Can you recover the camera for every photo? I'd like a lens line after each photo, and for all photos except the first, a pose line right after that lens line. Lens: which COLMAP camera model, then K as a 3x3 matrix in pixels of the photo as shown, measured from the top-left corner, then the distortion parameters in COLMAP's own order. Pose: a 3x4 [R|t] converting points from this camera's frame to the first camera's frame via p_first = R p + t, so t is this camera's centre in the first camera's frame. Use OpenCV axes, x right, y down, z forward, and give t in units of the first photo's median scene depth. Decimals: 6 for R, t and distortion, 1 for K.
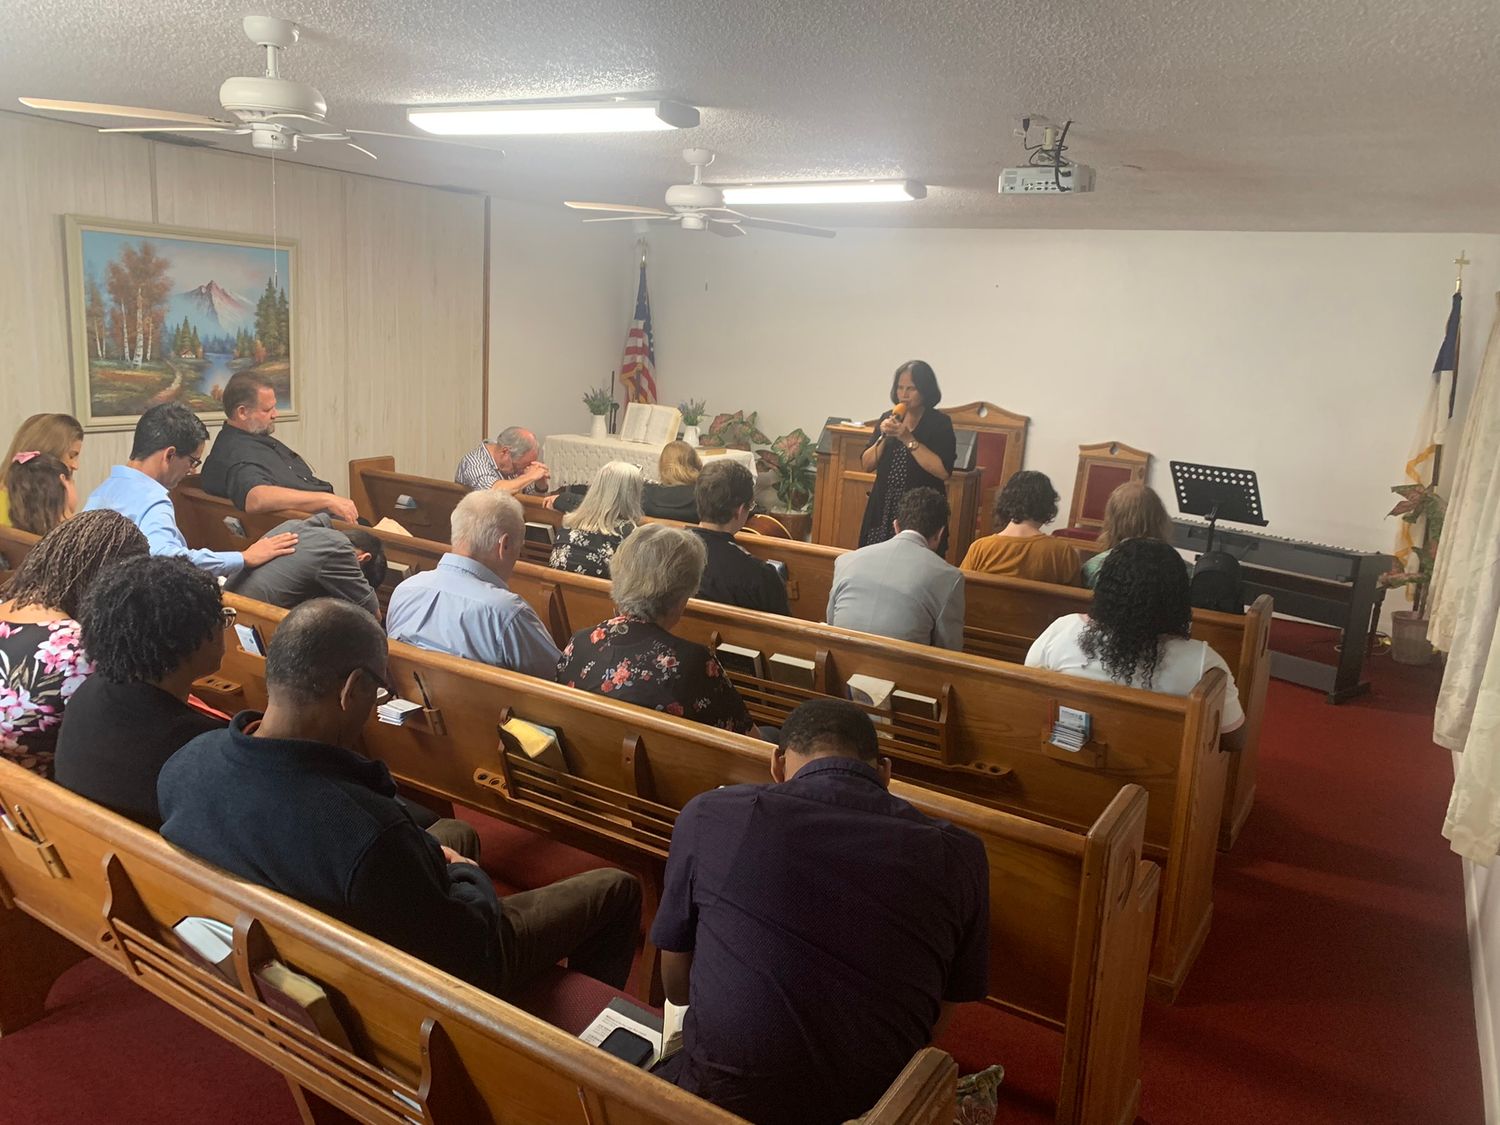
lens RADIAL K [[1133.2, 0, 750.0], [0, 1133.2, 562.5], [0, 0, 1]] dist [0.031103, -0.025197]
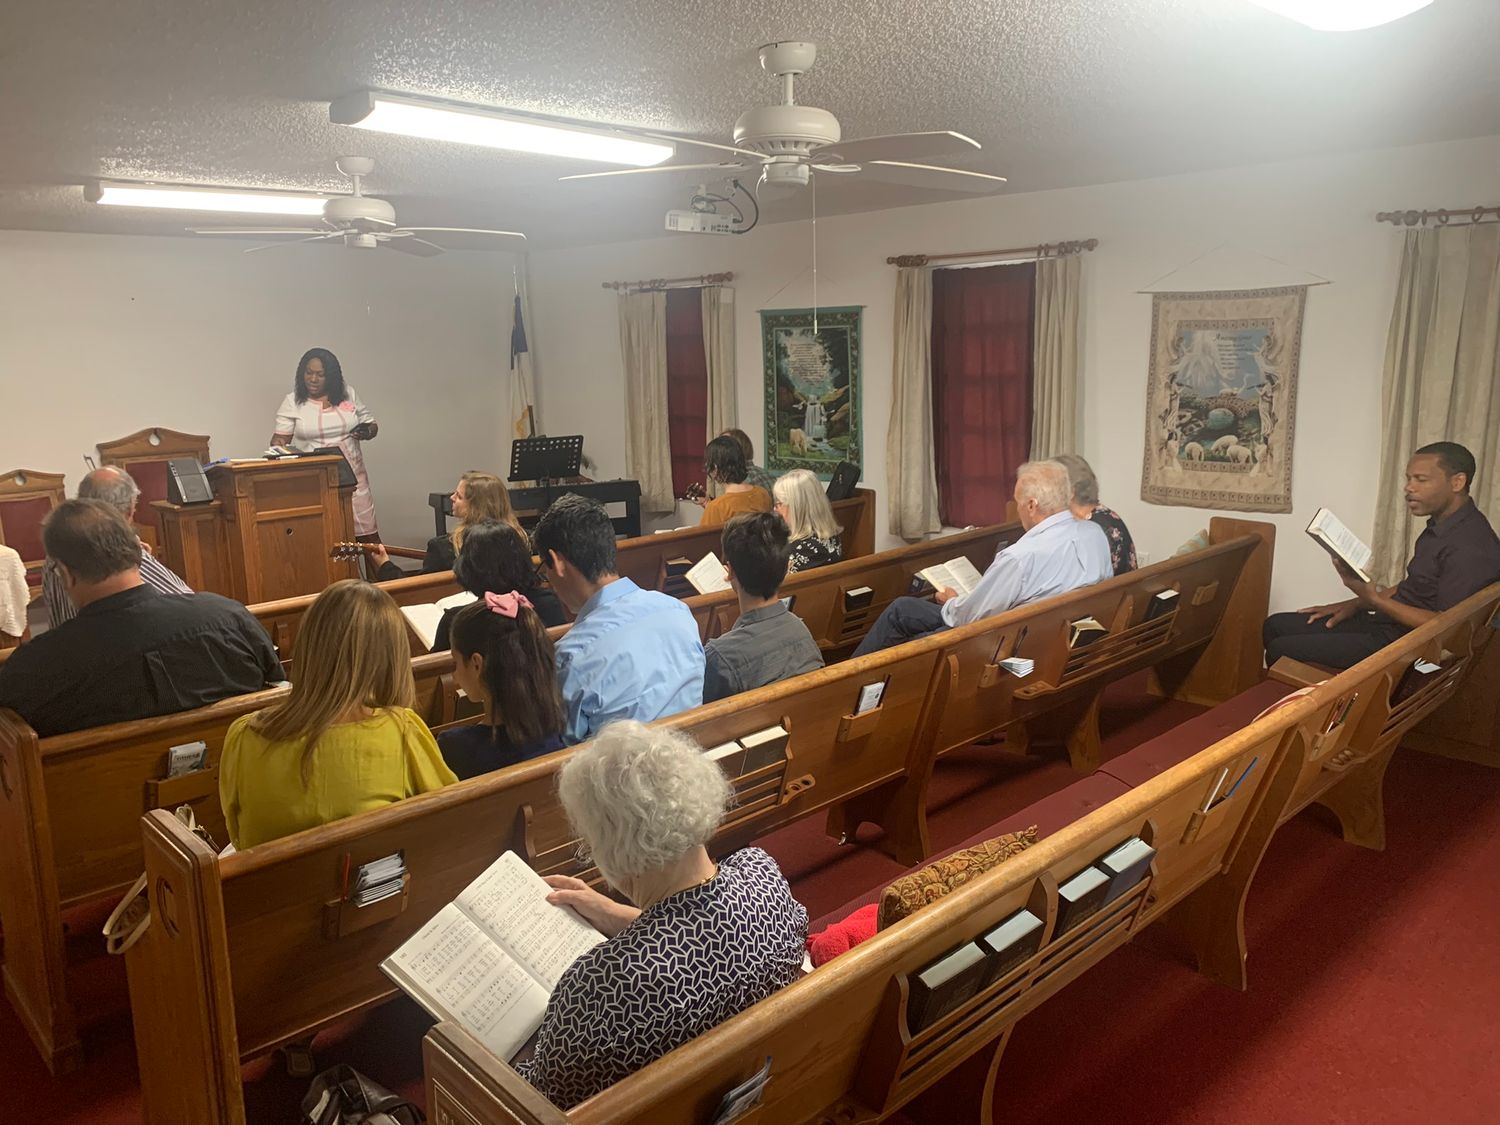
lens RADIAL K [[1136.9, 0, 750.0], [0, 1136.9, 562.5], [0, 0, 1]] dist [0.024181, -0.014012]
pose [[0.234798, -0.247382, 0.940038, -1.169128], [0.236530, 0.952547, 0.191595, -0.217349], [-0.942828, 0.177361, 0.282169, 0.700327]]
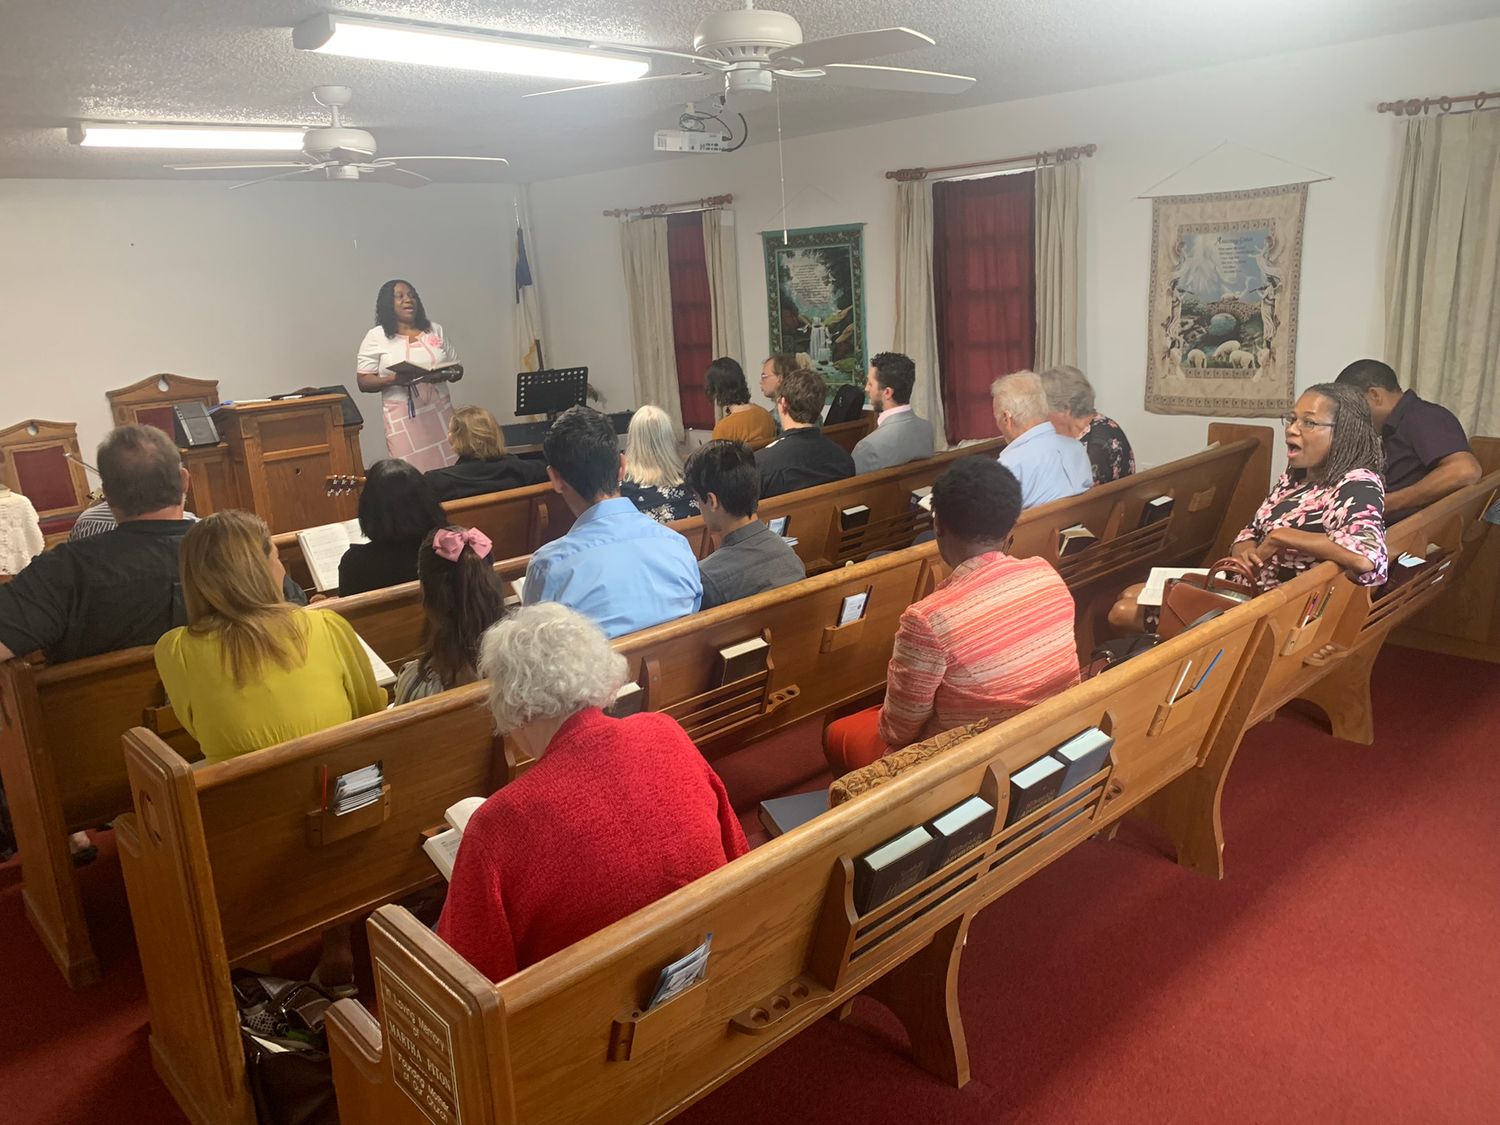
lens RADIAL K [[1137.4, 0, 762.4], [0, 1137.4, 561.7], [0, 0, 1]] dist [0.014501, 0.003158]
pose [[0.242246, -0.308624, 0.919820, -1.170660], [0.271667, 0.931710, 0.241066, -0.196104], [-0.931404, 0.191487, 0.309546, 0.664774]]
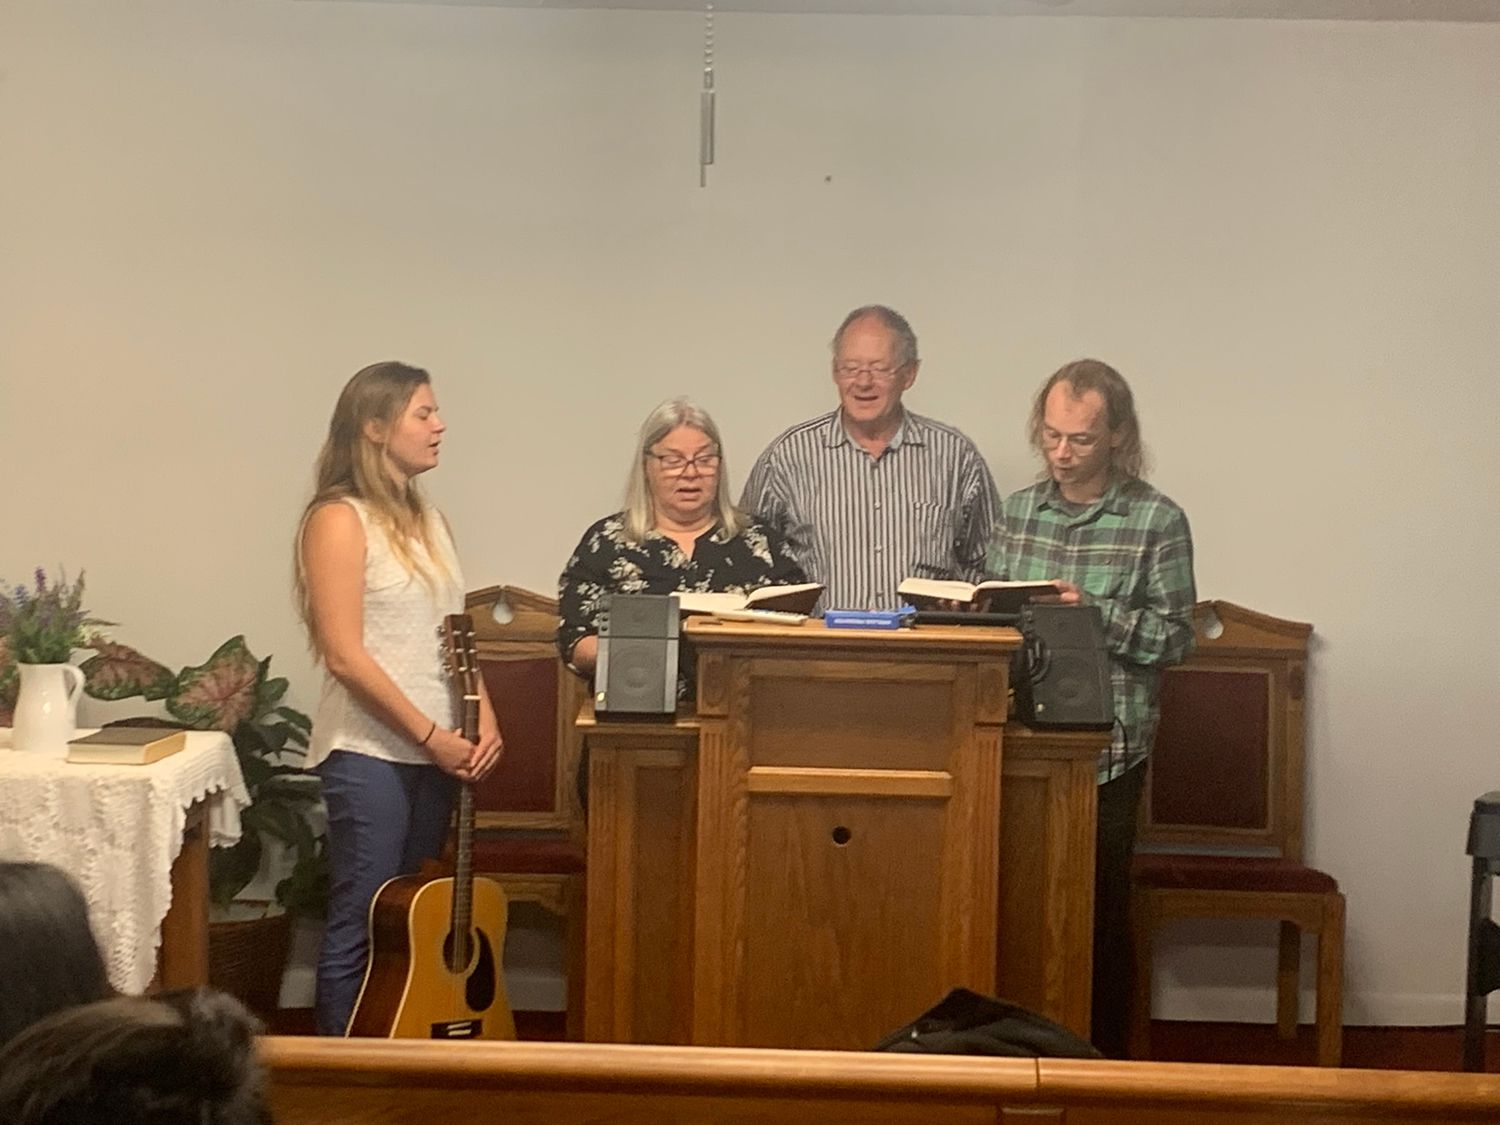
lens RADIAL K [[3023.9, 0, 750.0], [0, 3023.9, 562.5], [0, 0, 1]] dist [-0.005335, -0.007629]
pose [[0.870766, -0.072698, 0.486294, -0.534812], [0.129387, 0.988032, -0.083978, -0.118946], [-0.474369, 0.136045, 0.869751, 0.512627]]
